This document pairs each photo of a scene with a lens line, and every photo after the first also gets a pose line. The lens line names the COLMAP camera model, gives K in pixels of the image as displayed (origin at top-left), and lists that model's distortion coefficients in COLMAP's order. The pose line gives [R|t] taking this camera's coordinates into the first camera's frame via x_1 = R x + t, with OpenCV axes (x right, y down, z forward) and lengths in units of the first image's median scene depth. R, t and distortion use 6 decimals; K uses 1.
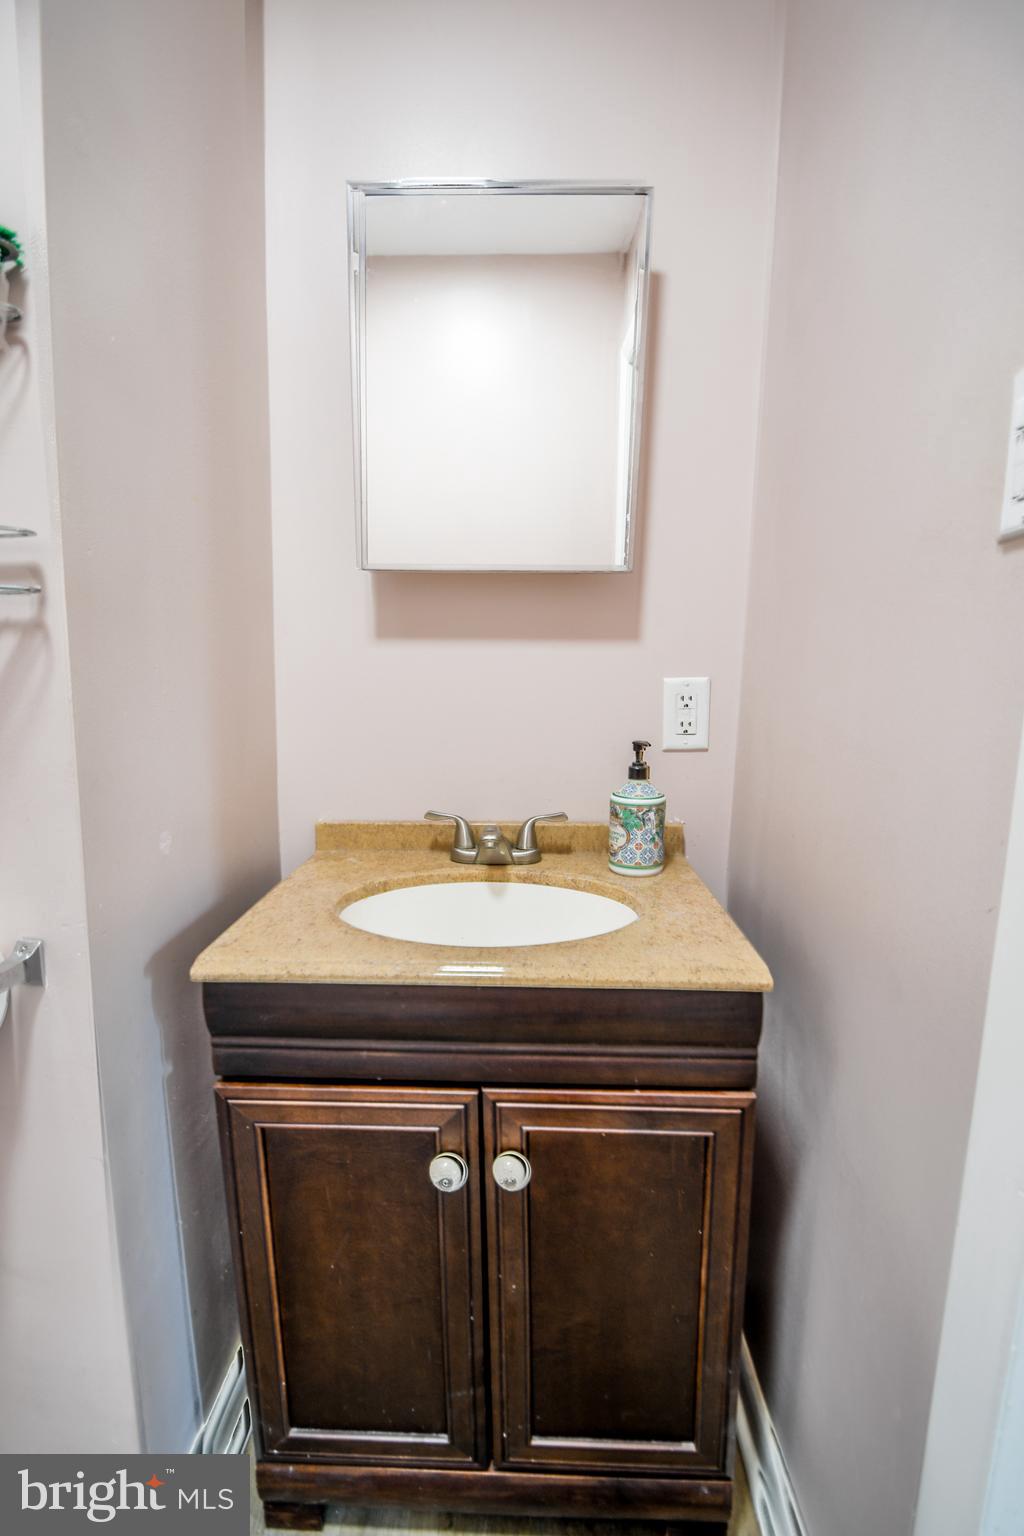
lens RADIAL K [[698.9, 0, 509.8], [0, 698.9, 785.3], [0, 0, 1]] dist [0.001537, -0.014397]
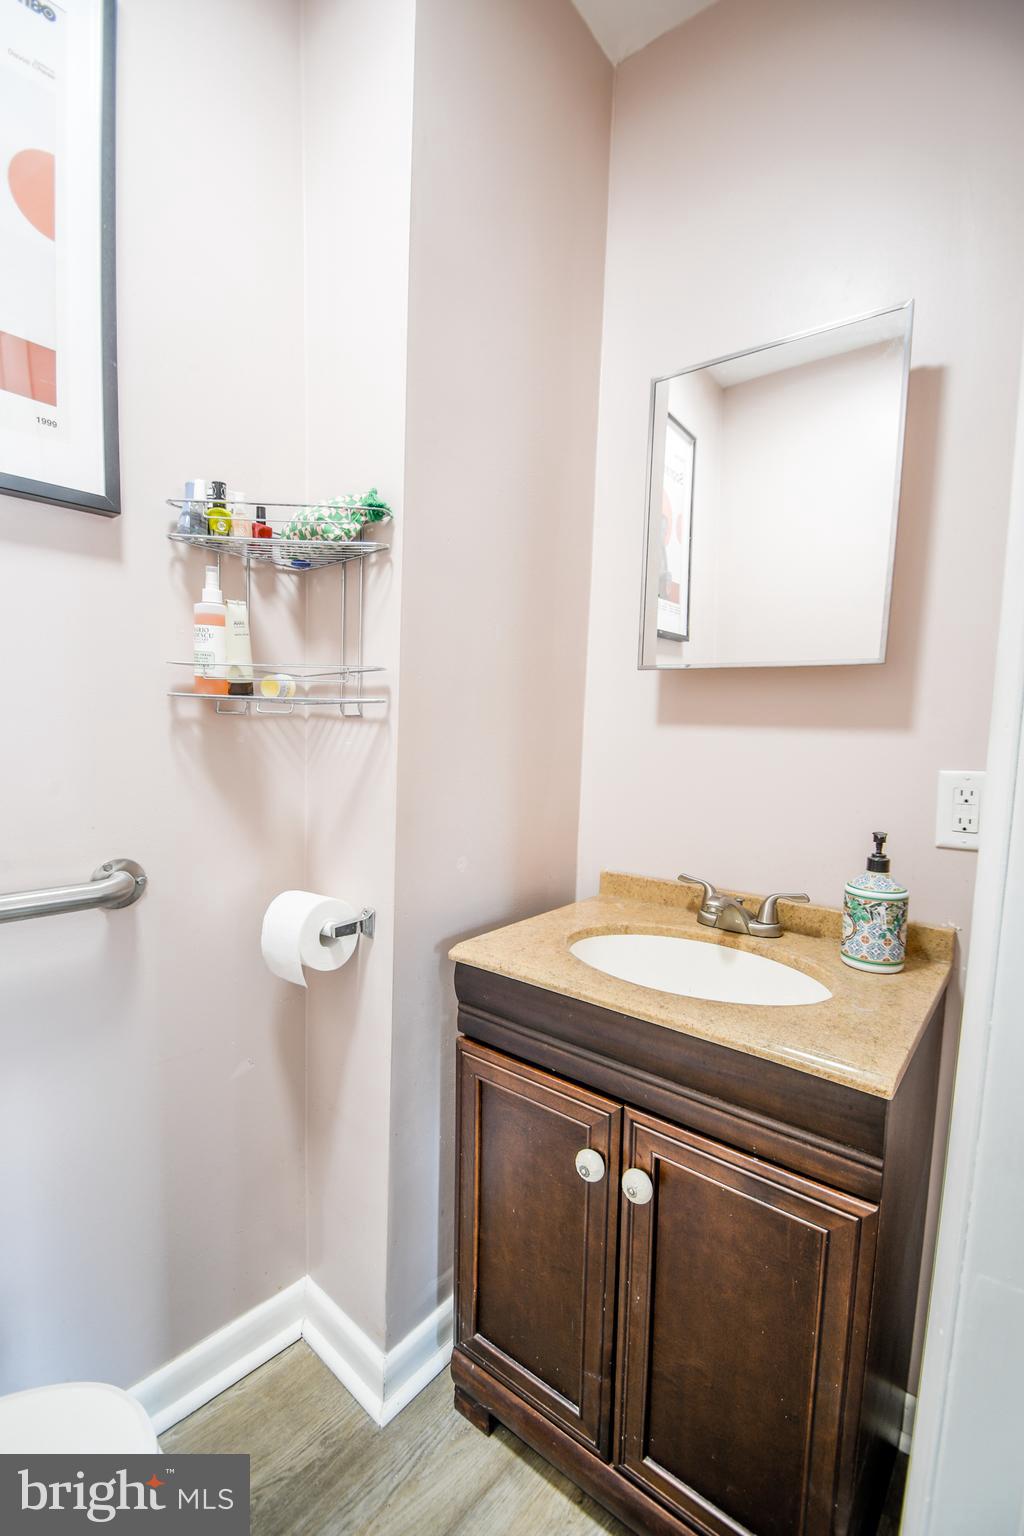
lens RADIAL K [[676.4, 0, 513.4], [0, 676.4, 783.3], [0, 0, 1]] dist [0.014425, -0.017714]
pose [[0.803892, 0.067336, -0.590952, 0.336201], [-0.123380, 0.990838, -0.054937, -0.016479], [0.581838, 0.117075, 0.804834, -0.076812]]
